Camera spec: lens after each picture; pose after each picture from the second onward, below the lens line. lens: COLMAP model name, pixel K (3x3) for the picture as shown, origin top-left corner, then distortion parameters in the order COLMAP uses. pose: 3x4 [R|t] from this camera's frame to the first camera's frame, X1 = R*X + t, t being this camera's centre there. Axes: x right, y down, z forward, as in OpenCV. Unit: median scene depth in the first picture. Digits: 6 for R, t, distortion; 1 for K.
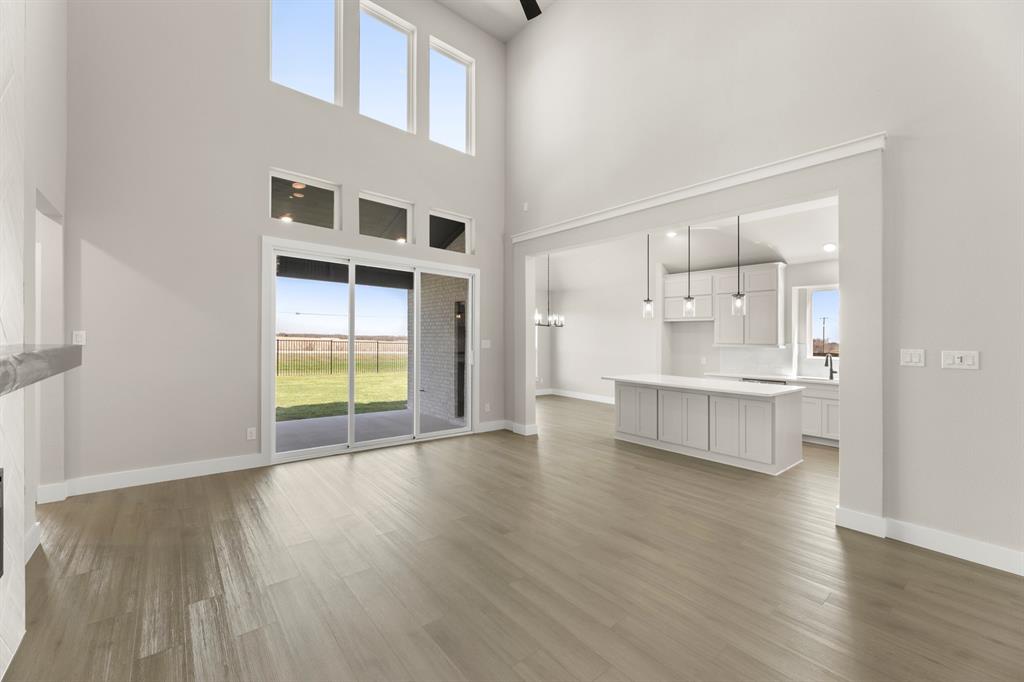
lens RADIAL K [[409.4, 0, 507.7], [0, 409.4, 335.8], [0, 0, 1]] dist [0.000509, 0.000999]
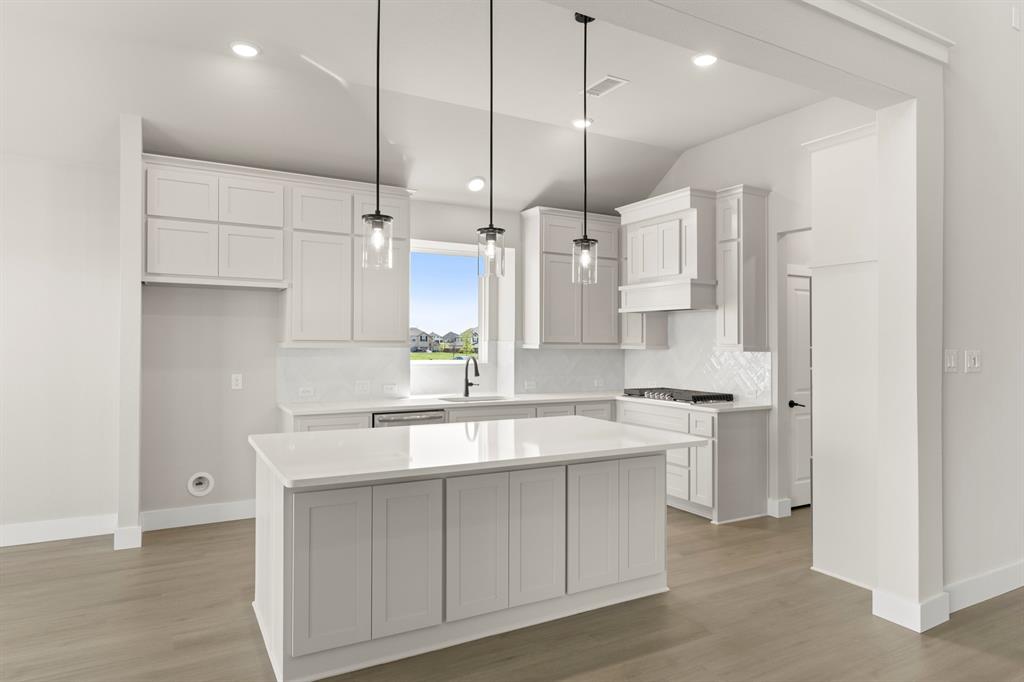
lens RADIAL K [[614.6, 0, 517.3], [0, 614.6, 334.6], [0, 0, 1]] dist [0.000893, -0.001589]
pose [[0.178492, -0.004440, 0.983931, -0.129142], [-0.014605, 0.999868, 0.007161, 0.004507], [-0.983833, -0.015649, 0.178403, 0.810147]]
